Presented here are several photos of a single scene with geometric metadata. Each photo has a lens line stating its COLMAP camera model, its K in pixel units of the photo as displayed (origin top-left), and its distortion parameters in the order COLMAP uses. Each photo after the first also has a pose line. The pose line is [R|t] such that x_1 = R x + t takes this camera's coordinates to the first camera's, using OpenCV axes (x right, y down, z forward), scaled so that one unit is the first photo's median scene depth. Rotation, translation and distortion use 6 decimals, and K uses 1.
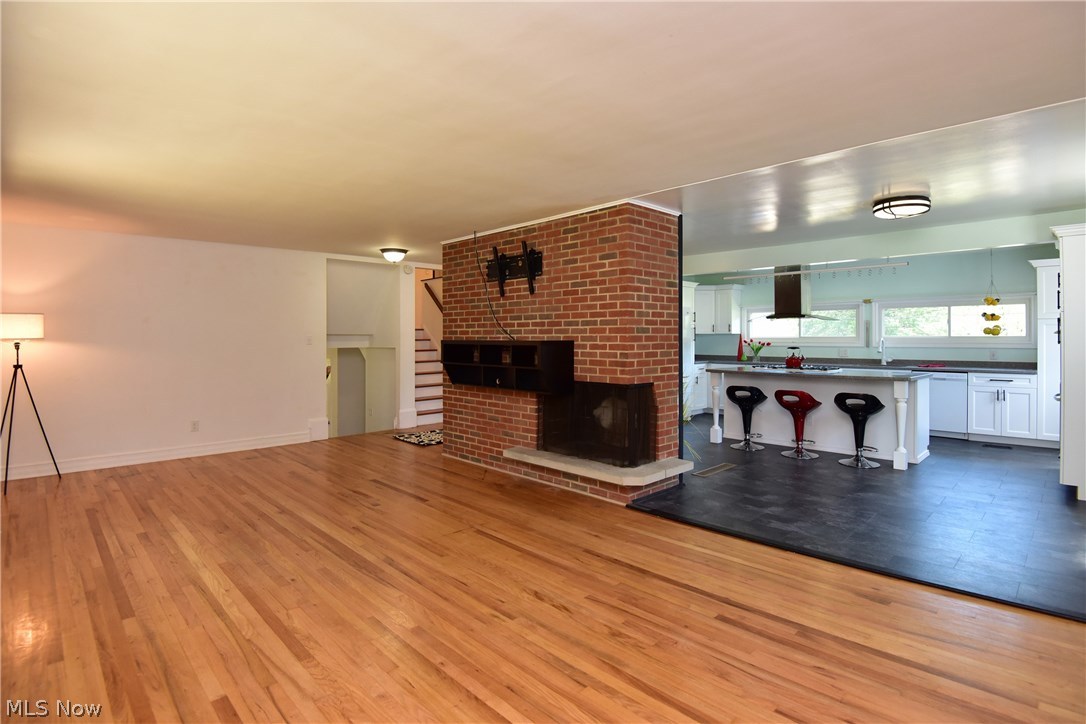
lens RADIAL K [[555.6, 0, 542.6], [0, 555.6, 337.5], [0, 0, 1]] dist [-0.050349, -0.000802]
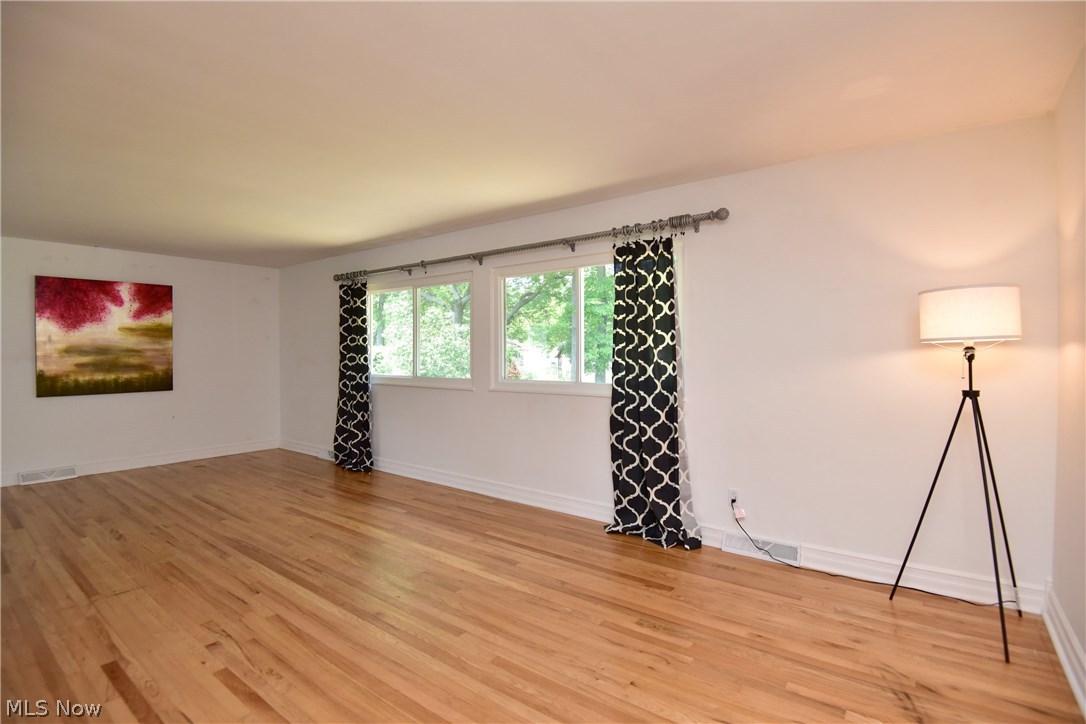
lens RADIAL K [[527.8, 0, 543.0], [0, 527.8, 362.0], [0, 0, 1]] dist [-0.019335, -0.017430]
pose [[-0.988522, 0.013842, -0.150442, -0.700781], [0.010175, 0.999633, 0.025117, 0.010619], [0.150735, 0.023298, -0.988300, 1.959785]]
